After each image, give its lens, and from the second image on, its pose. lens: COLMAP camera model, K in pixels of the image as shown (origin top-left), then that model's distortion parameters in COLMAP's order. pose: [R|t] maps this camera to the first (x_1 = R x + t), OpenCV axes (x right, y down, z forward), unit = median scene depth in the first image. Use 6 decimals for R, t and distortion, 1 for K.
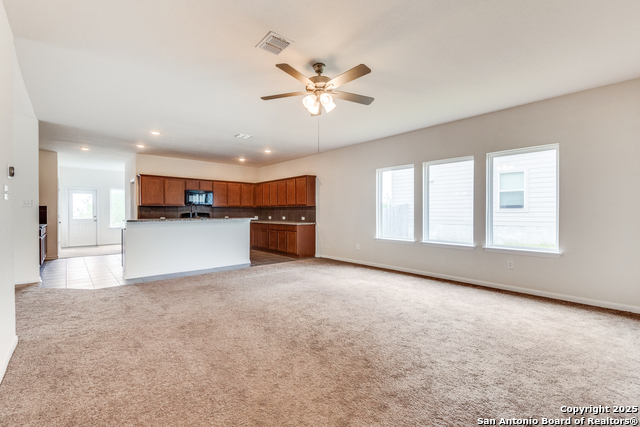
lens RADIAL K [[290.0, 0, 317.4], [0, 290.0, 213.3], [0, 0, 1]] dist [0.000434, -0.000094]
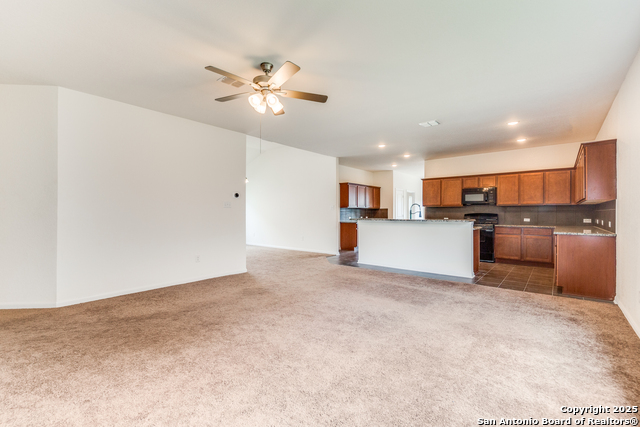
lens RADIAL K [[290.0, 0, 317.4], [0, 290.0, 213.3], [0, 0, 1]] dist [0.000434, -0.000094]
pose [[0.133550, 0.002889, -0.991038, 0.420125], [-0.004654, 0.999987, 0.002288, -0.001874], [0.991031, 0.004306, 0.133561, 0.429291]]
